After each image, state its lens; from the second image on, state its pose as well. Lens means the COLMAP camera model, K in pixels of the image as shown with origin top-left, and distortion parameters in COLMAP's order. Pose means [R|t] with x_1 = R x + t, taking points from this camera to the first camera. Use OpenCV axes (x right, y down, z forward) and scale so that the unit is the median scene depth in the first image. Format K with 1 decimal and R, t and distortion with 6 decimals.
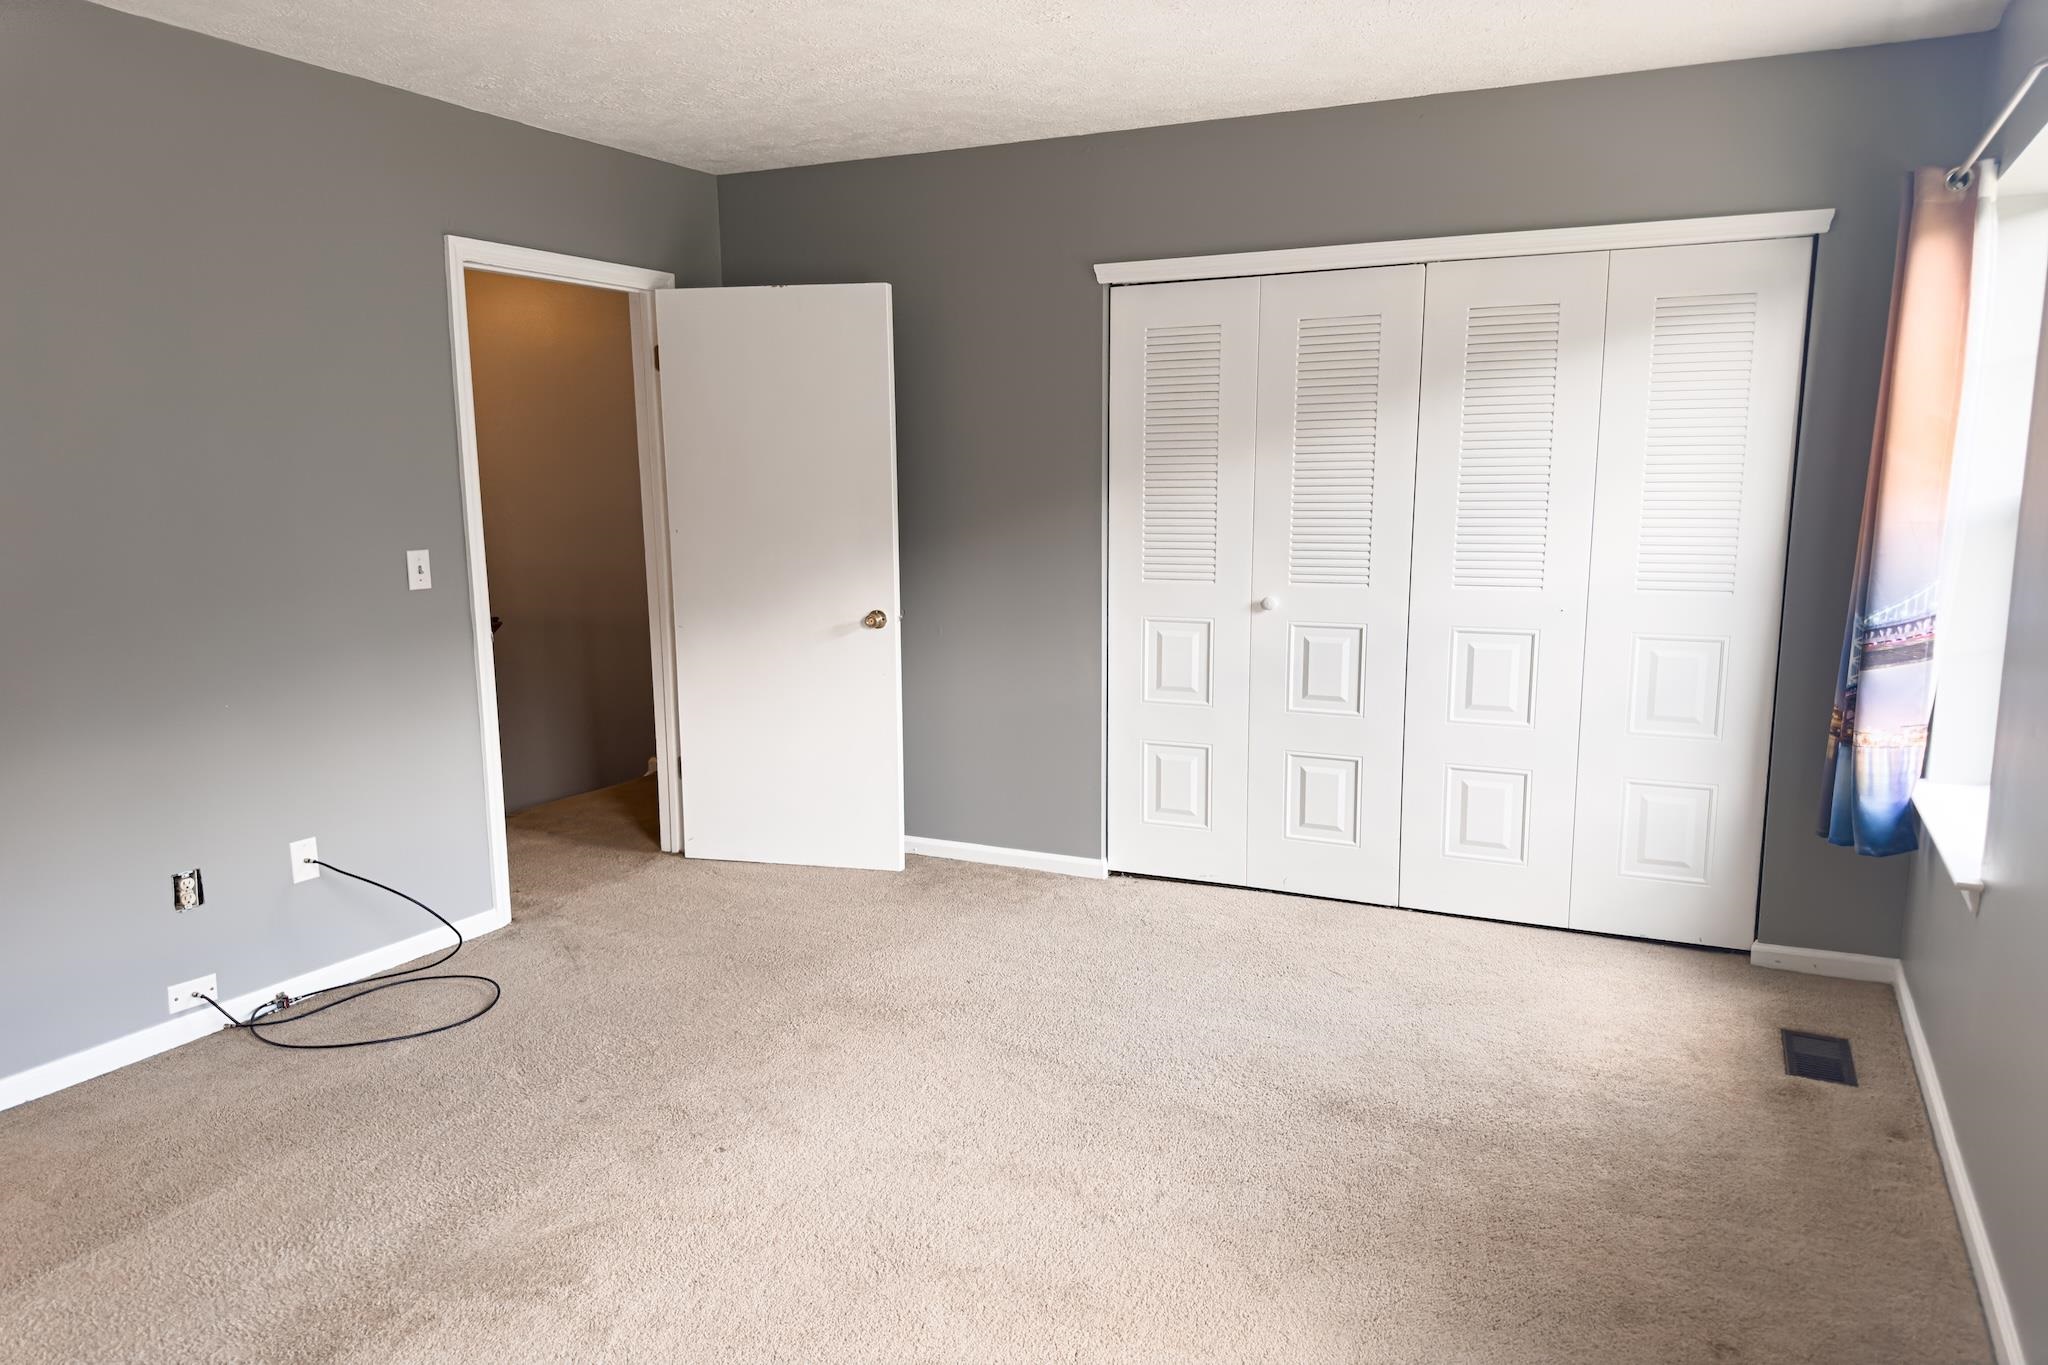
lens RADIAL K [[1395.2, 0, 1032.6], [0, 1395.2, 695.1], [0, 0, 1]] dist [0.011120, -0.004325]
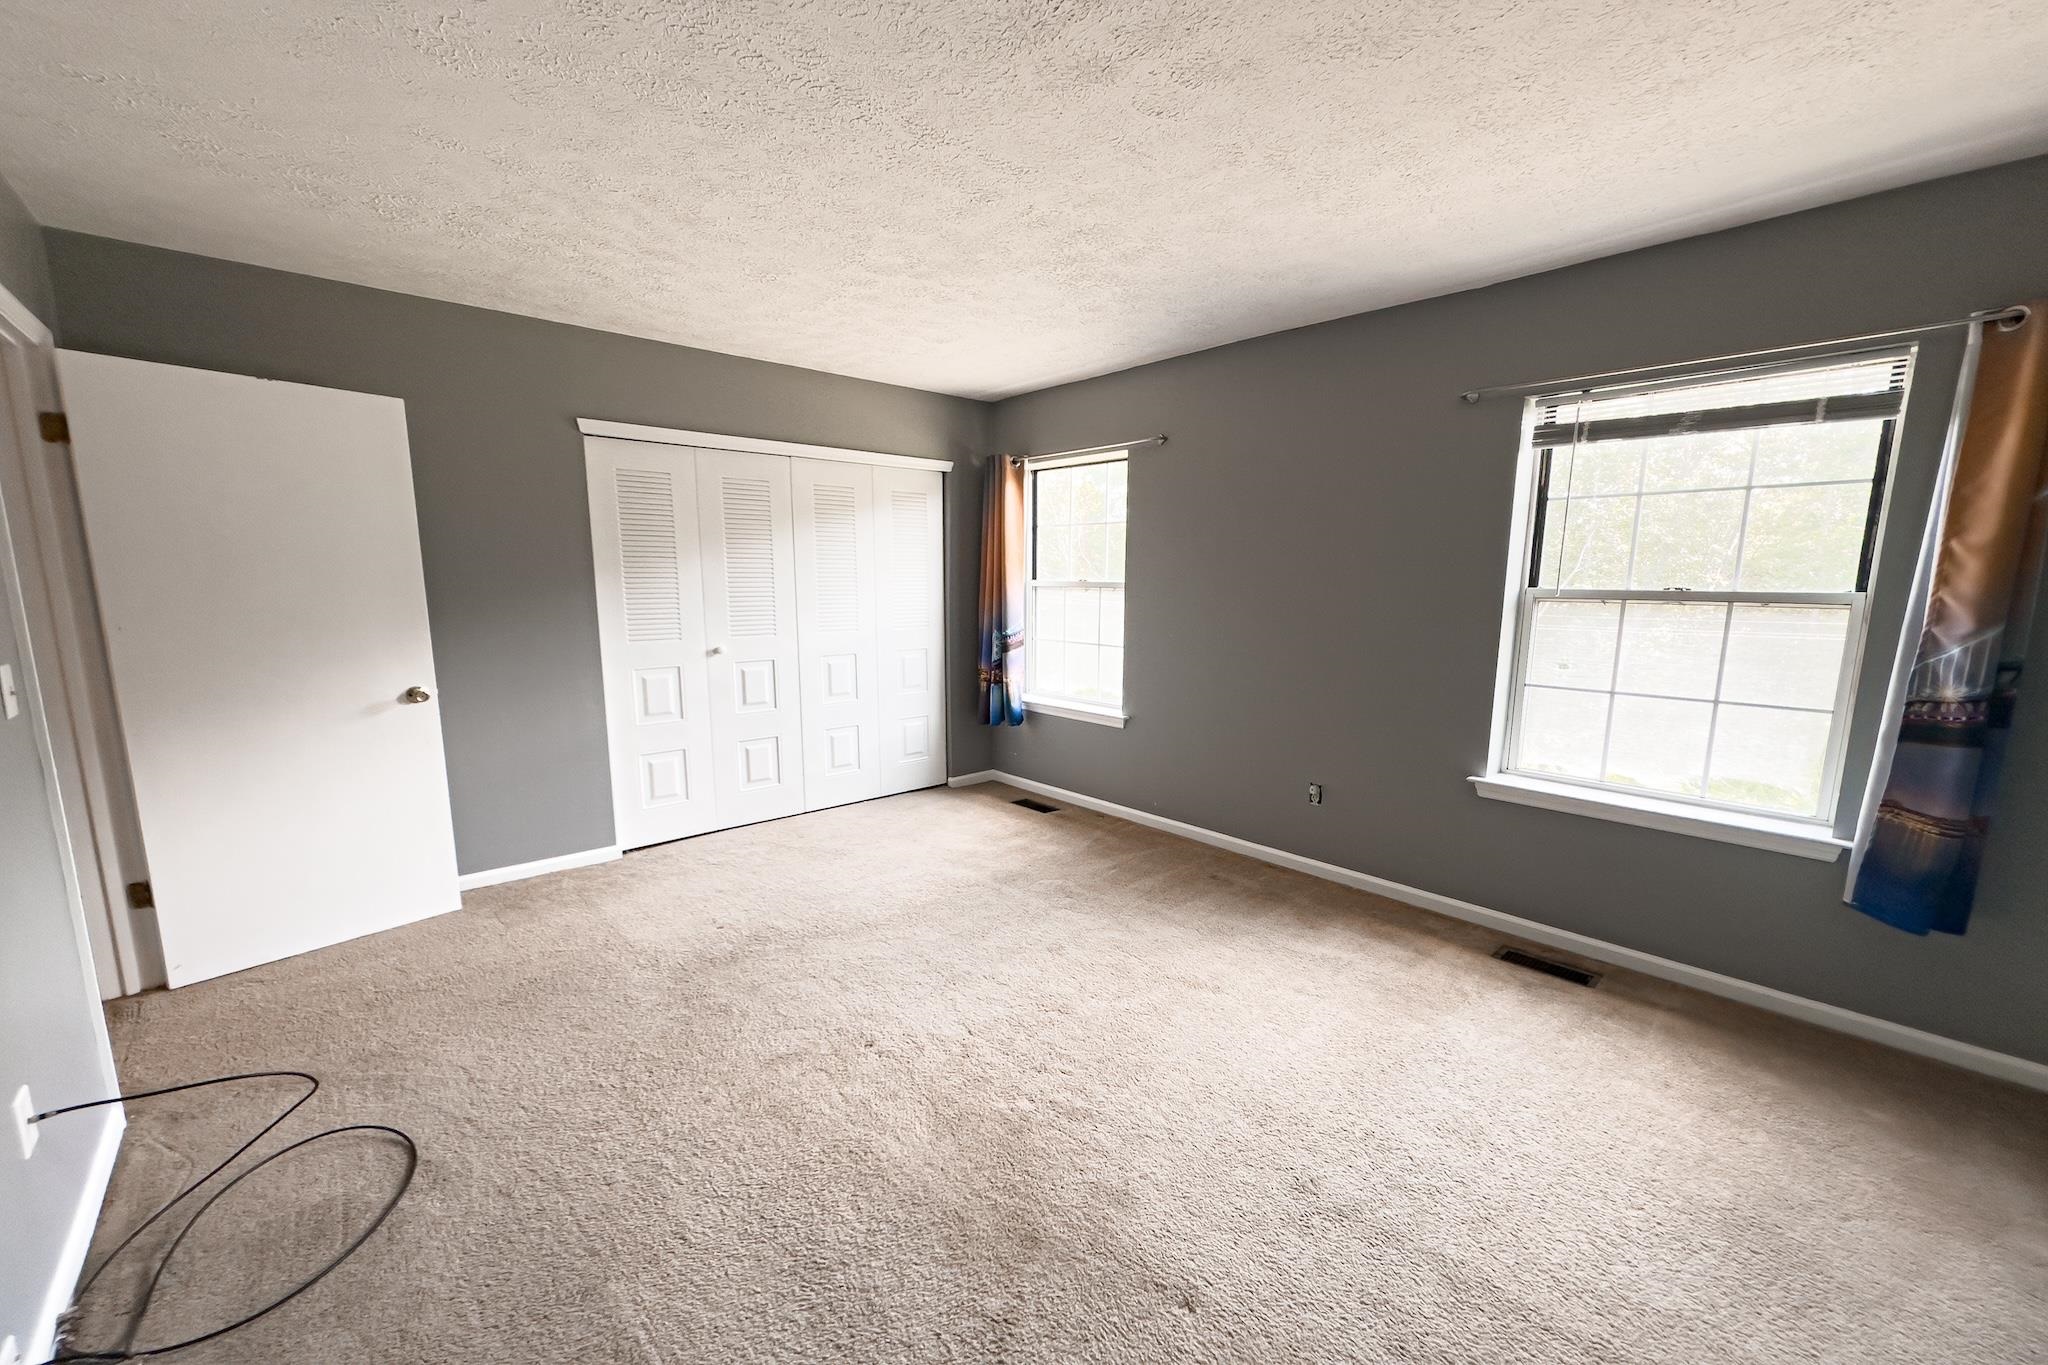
lens RADIAL K [[809.8, 0, 1039.1], [0, 809.8, 670.2], [0, 0, 1]] dist [-0.001052, 0.000013]
pose [[0.368517, -0.104260, 0.923756, -0.553457], [0.131622, 0.989532, 0.059176, -0.049349], [-0.920256, 0.099779, 0.378383, 0.308450]]
